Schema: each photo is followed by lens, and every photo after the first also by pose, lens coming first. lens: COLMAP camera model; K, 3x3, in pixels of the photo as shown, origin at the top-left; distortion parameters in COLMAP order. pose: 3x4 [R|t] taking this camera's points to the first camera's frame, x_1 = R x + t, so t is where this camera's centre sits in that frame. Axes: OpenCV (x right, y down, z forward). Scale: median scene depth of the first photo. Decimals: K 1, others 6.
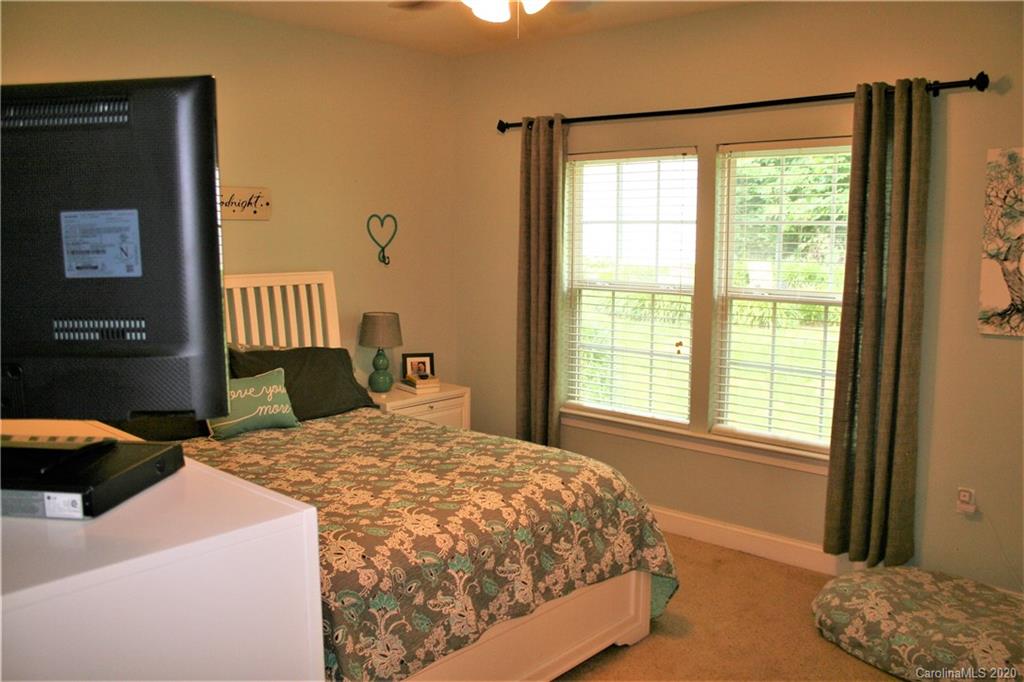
lens RADIAL K [[851.9, 0, 513.7], [0, 851.9, 339.0], [0, 0, 1]] dist [-0.147259, 0.118634]
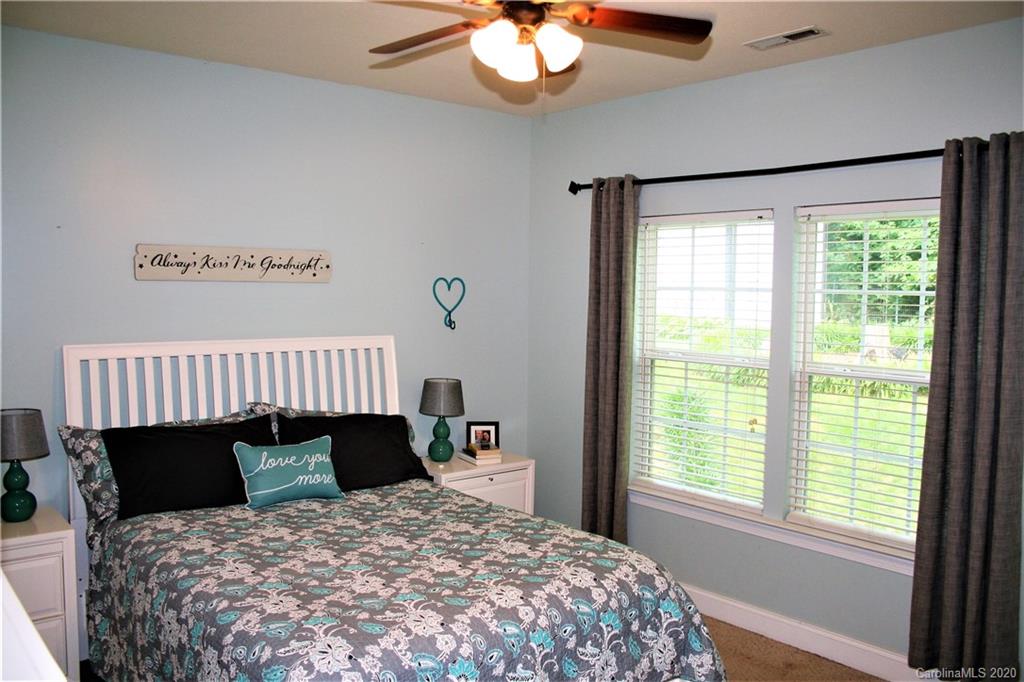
lens RADIAL K [[851.9, 0, 513.7], [0, 851.9, 339.5], [0, 0, 1]] dist [-0.147259, 0.118634]
pose [[0.989779, 0.018139, -0.141453, 0.076395], [-0.027148, 0.997706, -0.062020, -0.023147], [0.140004, 0.065227, 0.988000, 0.063515]]
